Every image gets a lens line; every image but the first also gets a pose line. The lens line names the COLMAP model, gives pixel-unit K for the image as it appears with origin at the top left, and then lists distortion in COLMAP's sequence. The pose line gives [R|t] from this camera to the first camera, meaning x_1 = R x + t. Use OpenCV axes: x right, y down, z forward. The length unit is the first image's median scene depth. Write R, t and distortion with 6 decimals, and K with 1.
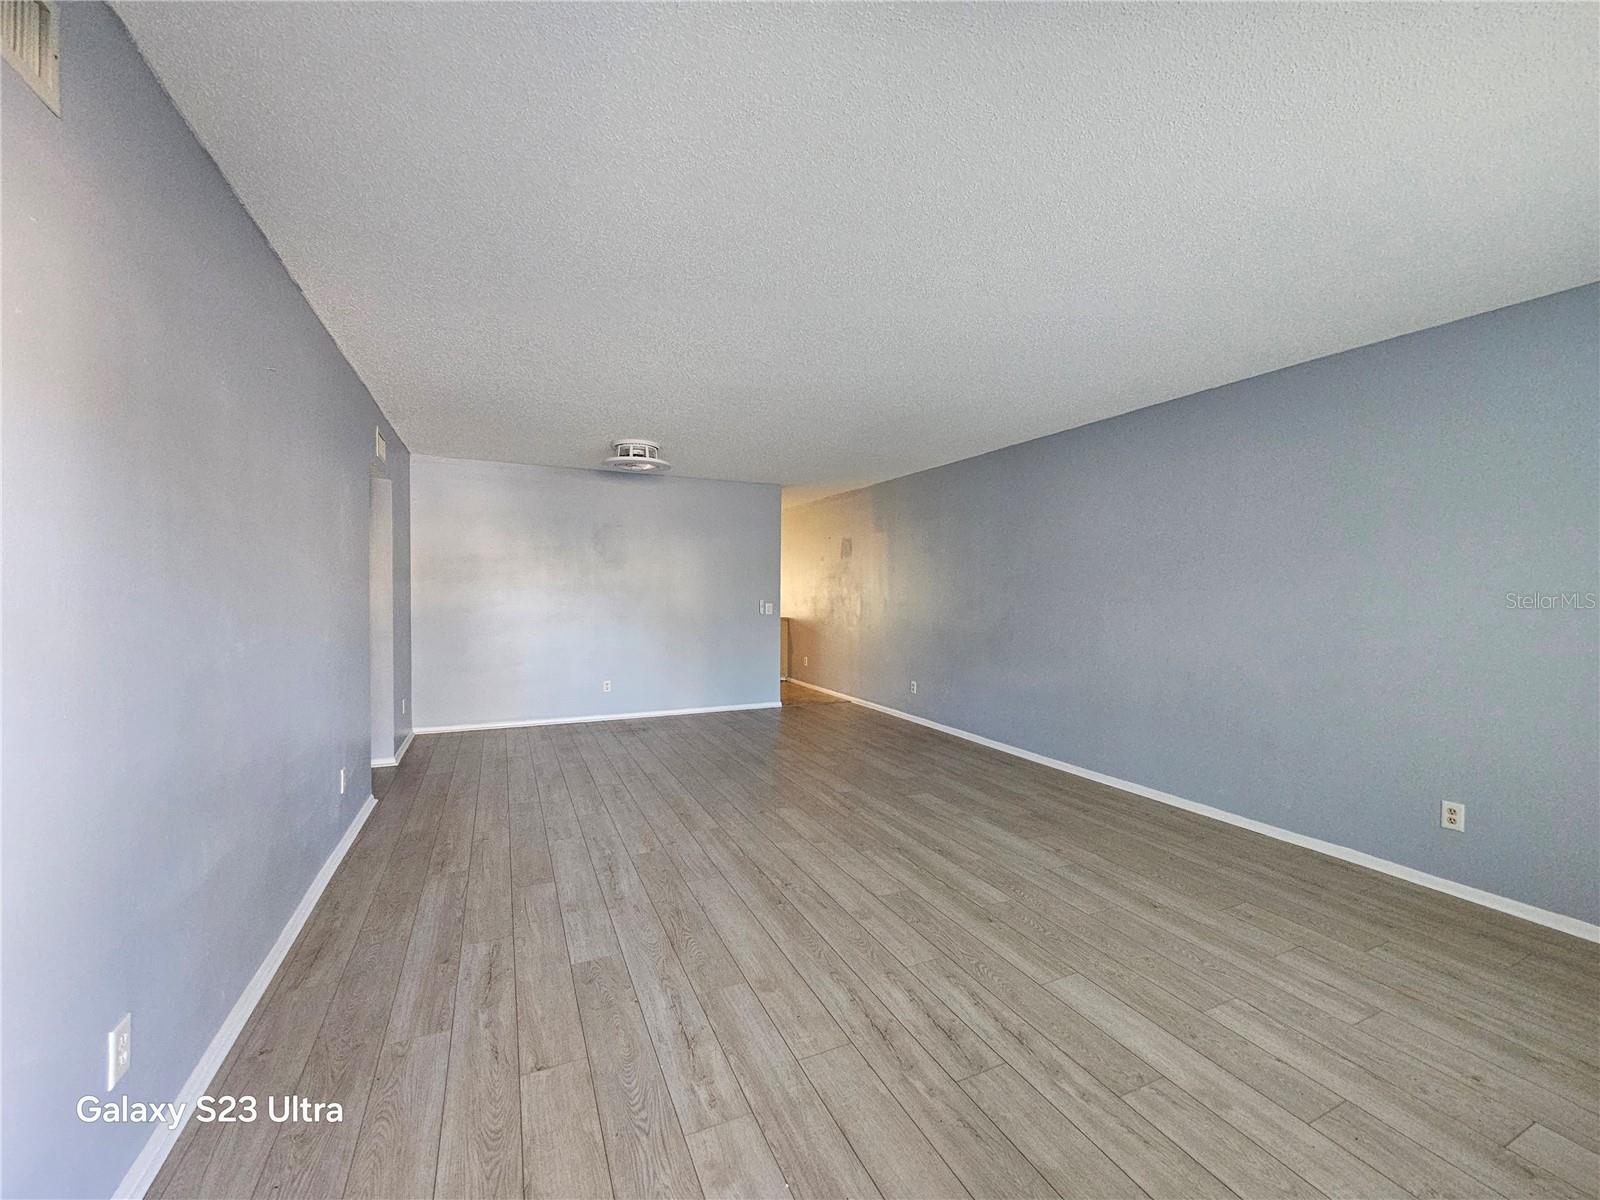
lens RADIAL K [[652.2, 0, 802.8], [0, 652.2, 603.7], [0, 0, 1]] dist [-0.002337, 0.001503]
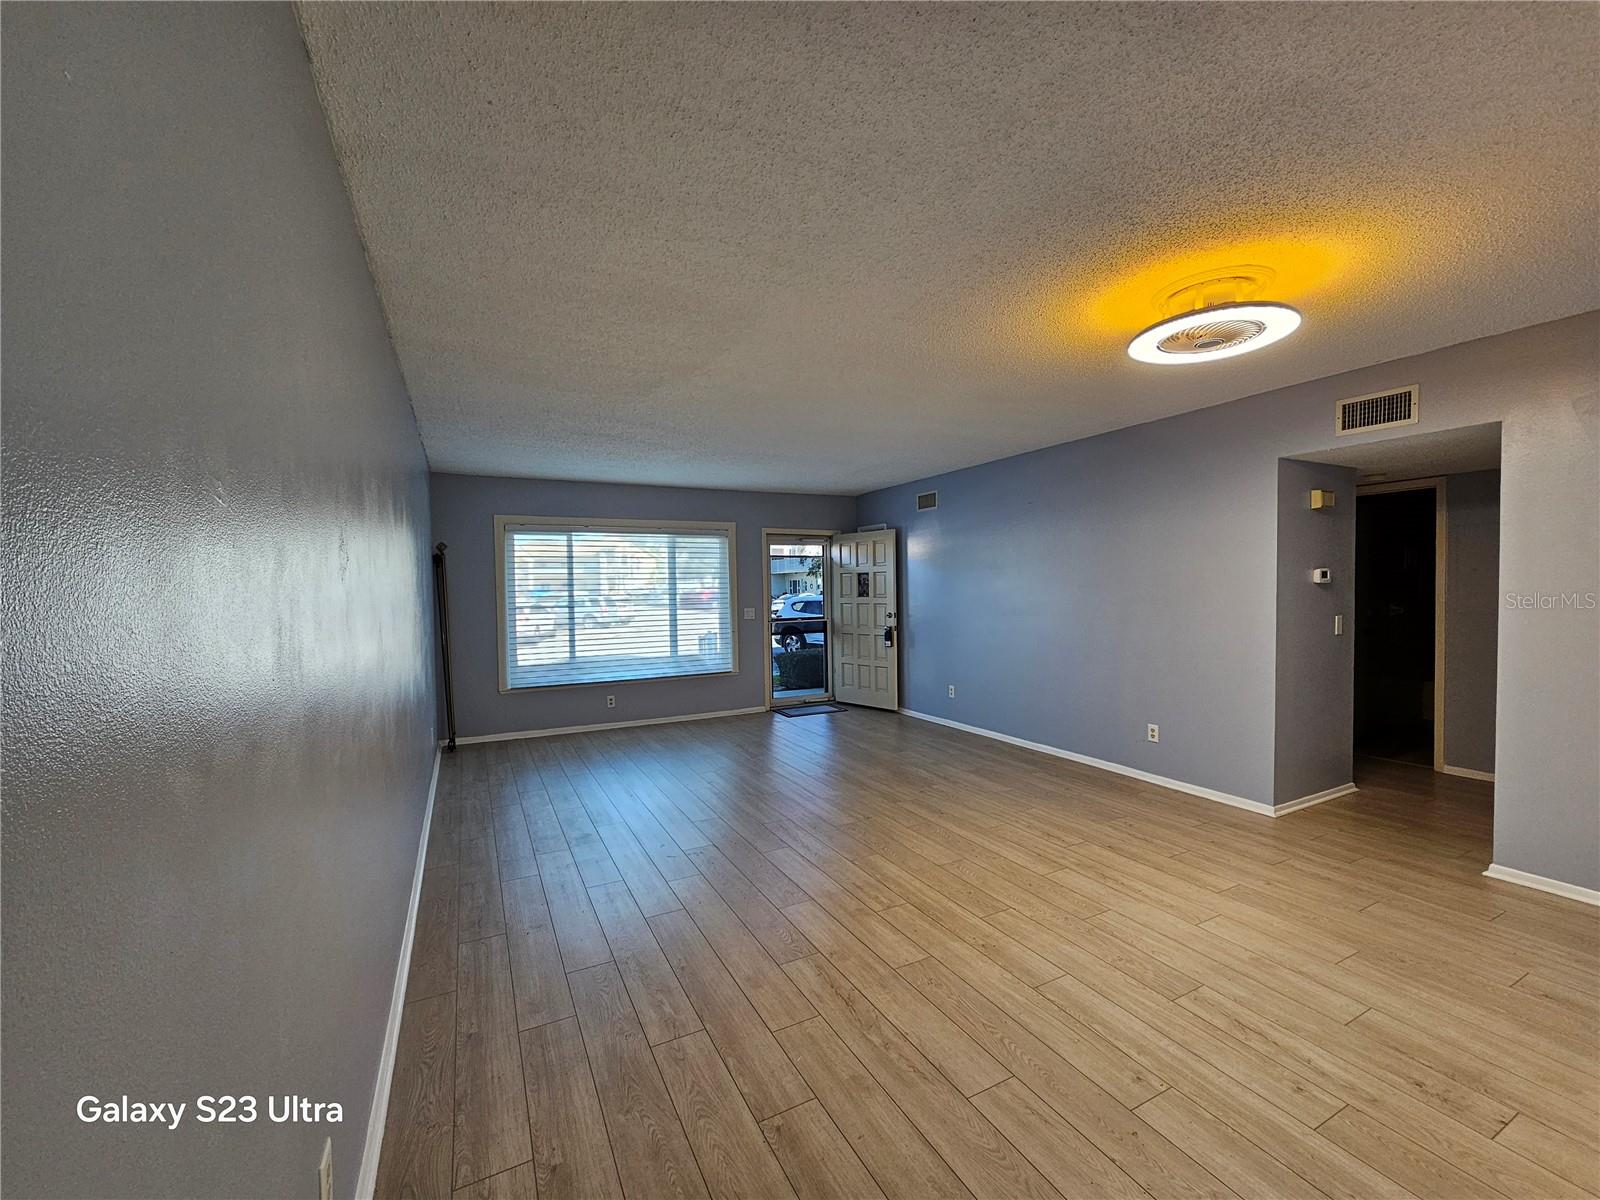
lens RADIAL K [[652.2, 0, 802.8], [0, 652.2, 603.7], [0, 0, 1]] dist [-0.002337, 0.001503]
pose [[-0.999066, 0.012581, -0.041333, 0.086017], [0.010686, 0.998895, 0.045757, -0.070995], [0.041863, 0.045273, -0.998097, 2.258274]]
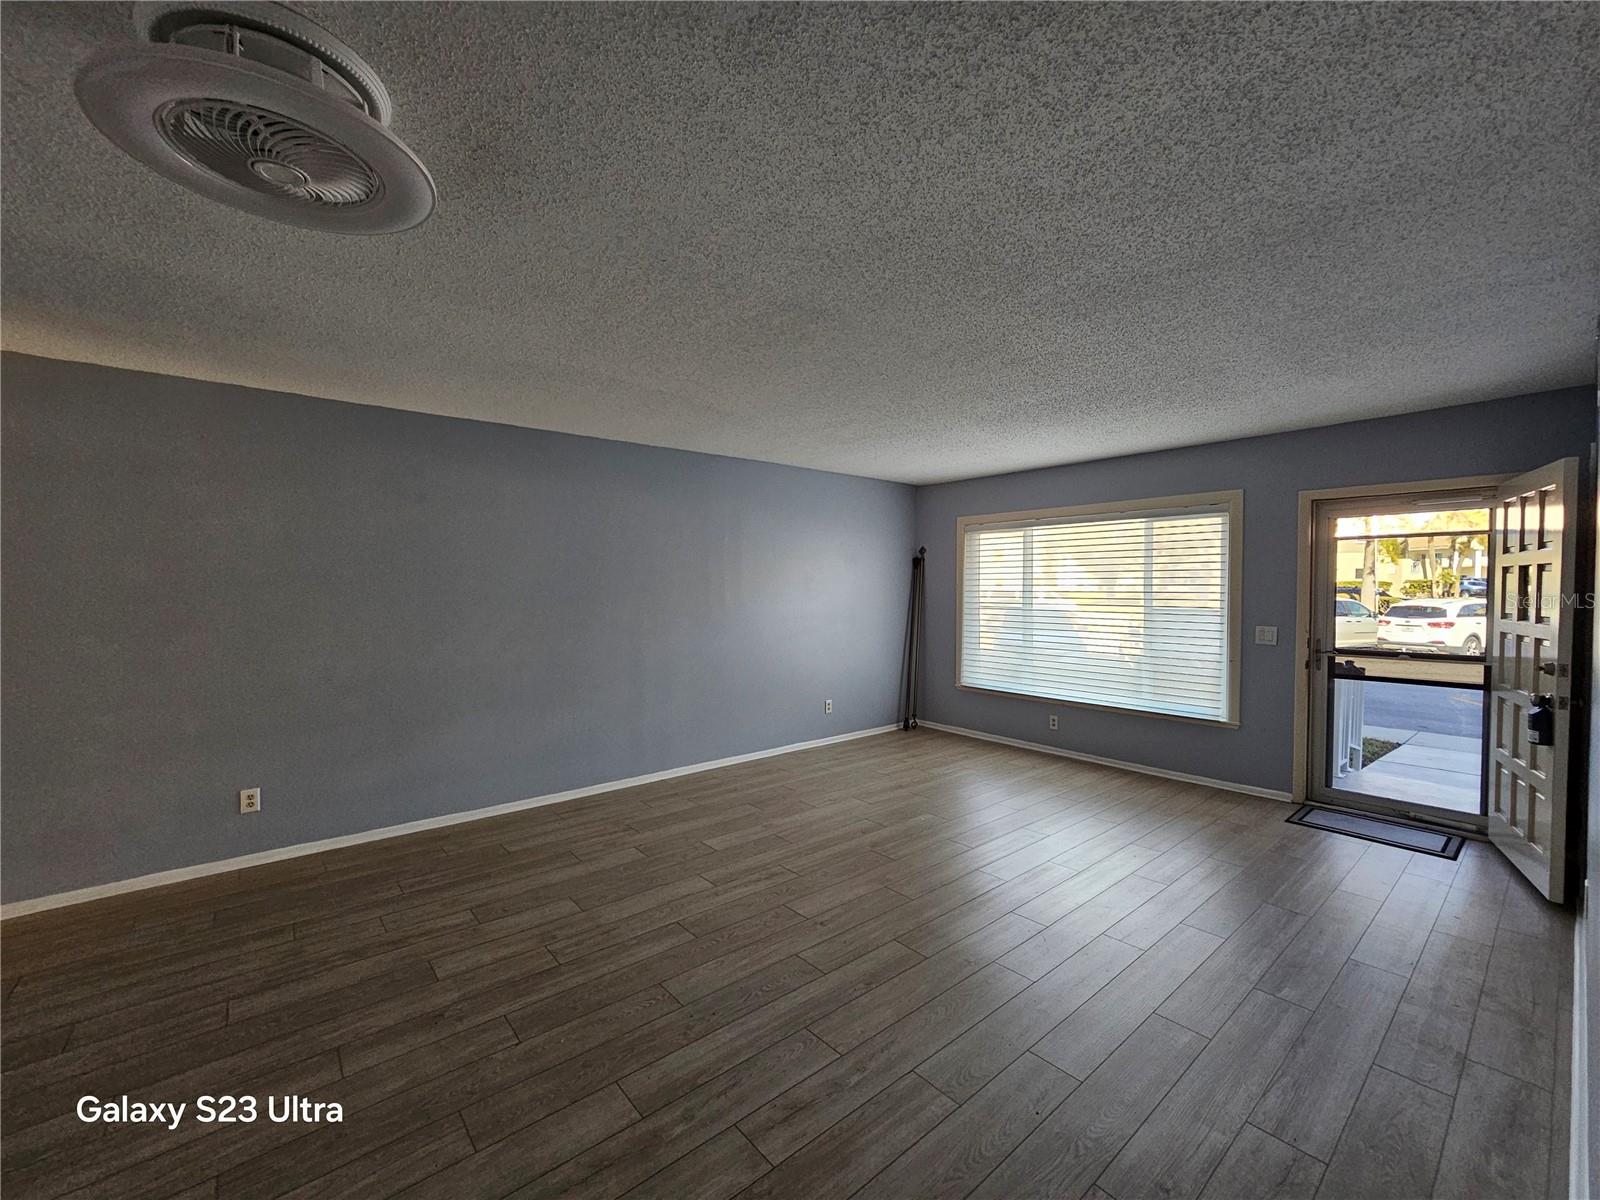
lens RADIAL K [[660.2, 0, 800.0], [0, 660.2, 600.0], [0, 0, 1]] dist [-0.002307, 0.003510]
pose [[-0.260645, -0.026213, 0.965079, -0.863559], [0.021487, 0.999226, 0.032944, -0.077255], [-0.965196, 0.029323, -0.259880, 1.361099]]
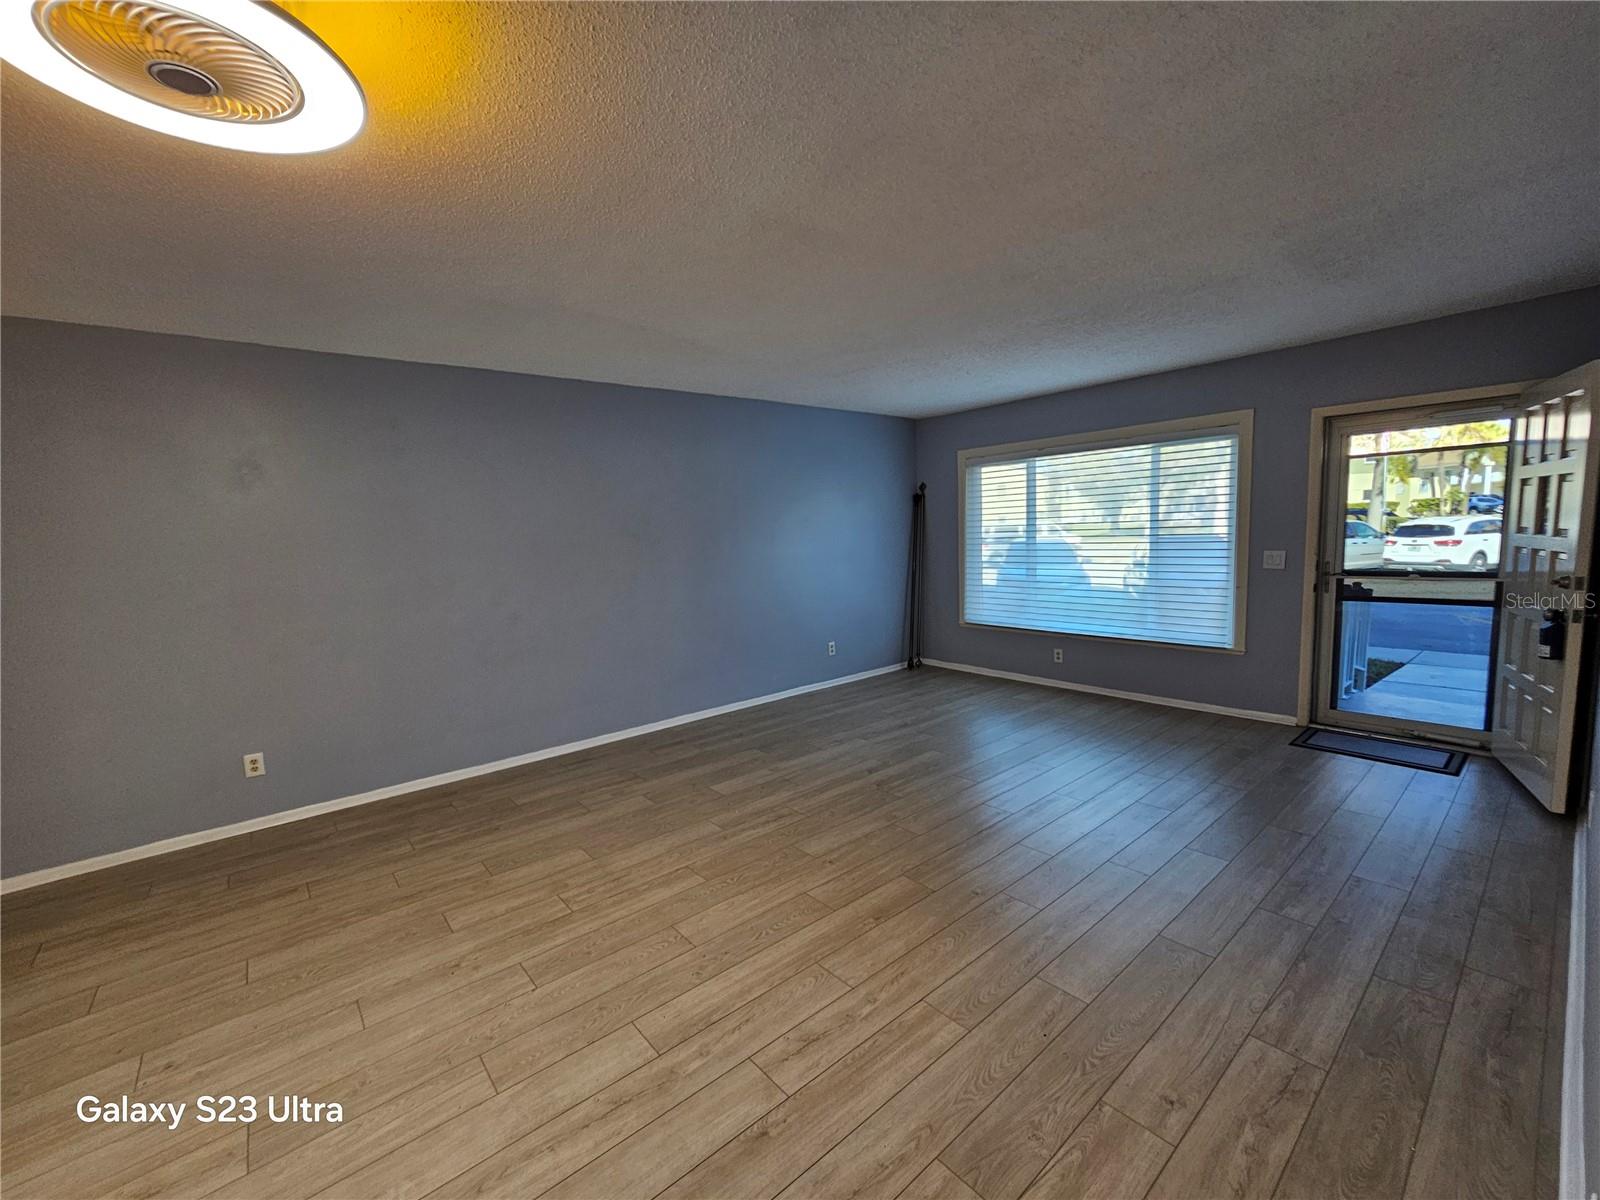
lens RADIAL K [[662.8, 0, 804.8], [0, 662.8, 602.9], [0, 0, 1]] dist [0.002340, 0.000705]
pose [[-0.266268, -0.102075, 0.958479, -0.845044], [0.059816, 0.990711, 0.122125, -0.073690], [-0.962041, 0.089851, -0.257689, 1.349066]]
